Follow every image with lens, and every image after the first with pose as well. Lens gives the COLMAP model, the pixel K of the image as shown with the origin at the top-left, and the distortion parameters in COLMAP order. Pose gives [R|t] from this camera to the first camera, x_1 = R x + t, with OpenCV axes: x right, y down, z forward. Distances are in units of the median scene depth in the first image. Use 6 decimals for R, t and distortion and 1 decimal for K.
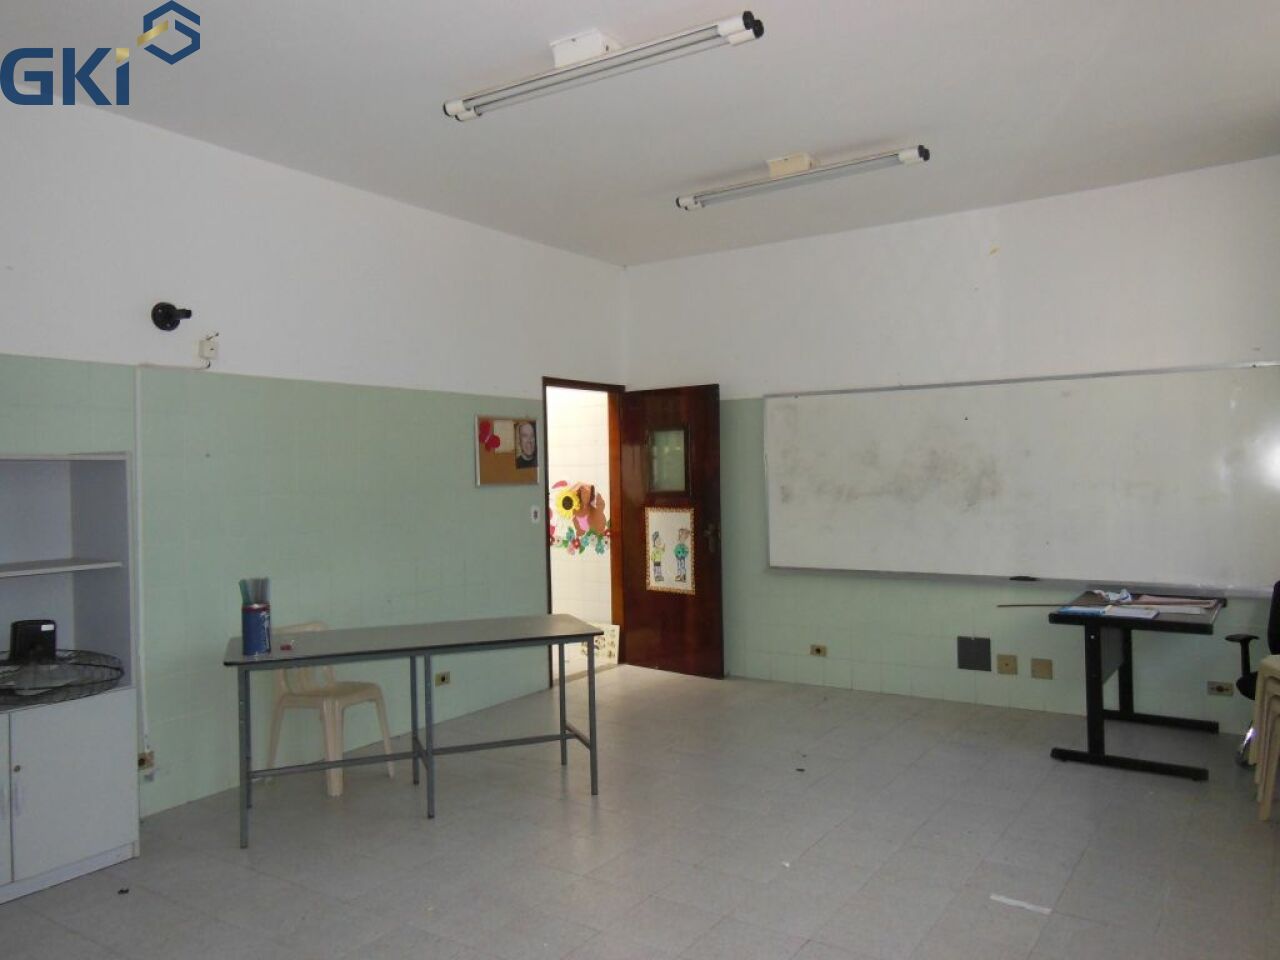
lens RADIAL K [[950.7, 0, 649.1], [0, 950.7, 480.9], [0, 0, 1]] dist [-0.021943, 0.057395]
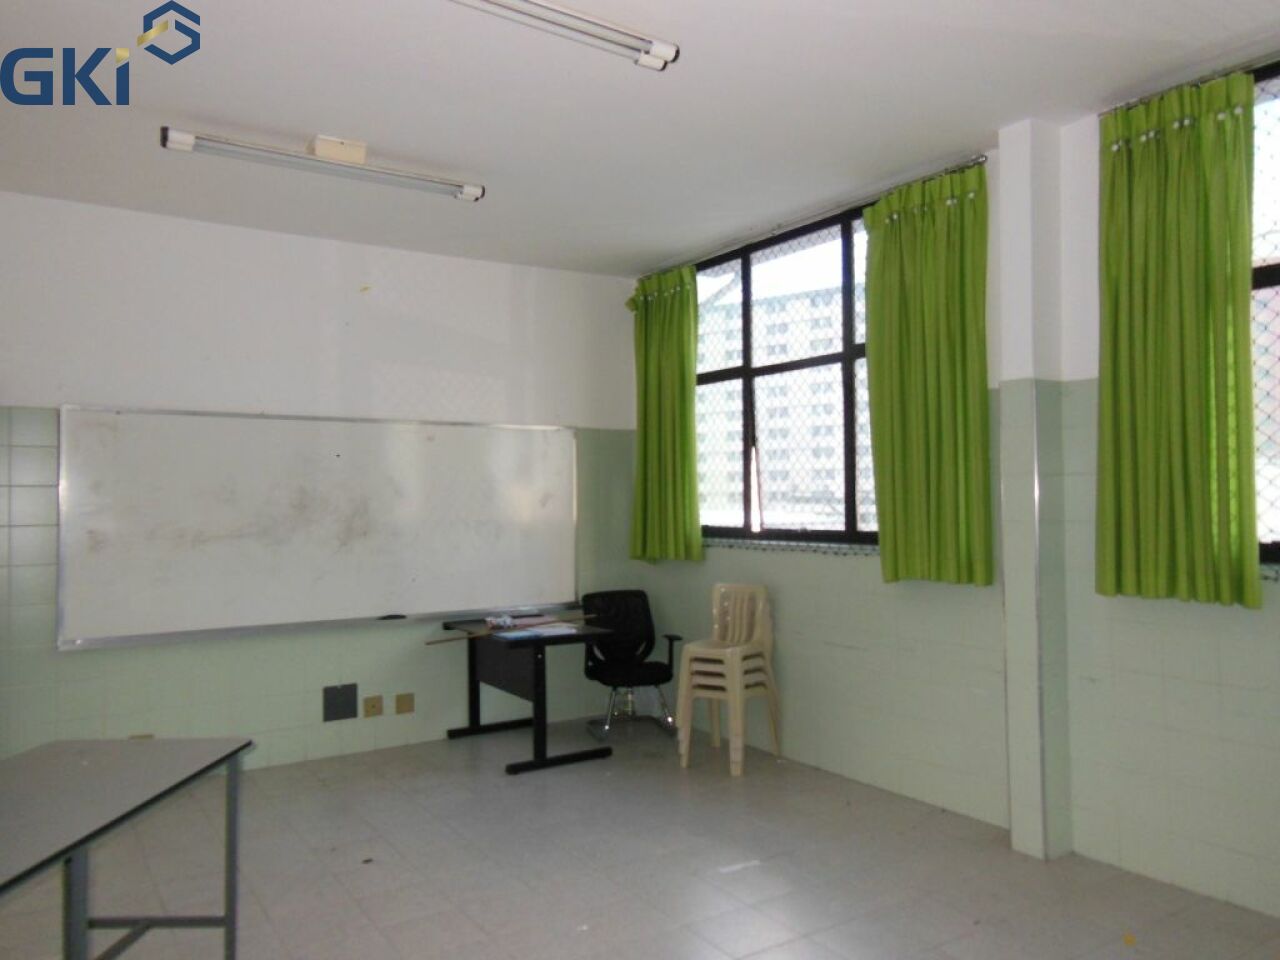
lens RADIAL K [[950.7, 0, 647.8], [0, 950.7, 478.6], [0, 0, 1]] dist [-0.021943, 0.057395]
pose [[0.378539, 0.036607, 0.924861, -0.437916], [0.009784, 0.999004, -0.043546, 0.002165], [-0.925534, 0.025532, 0.377803, 0.355577]]
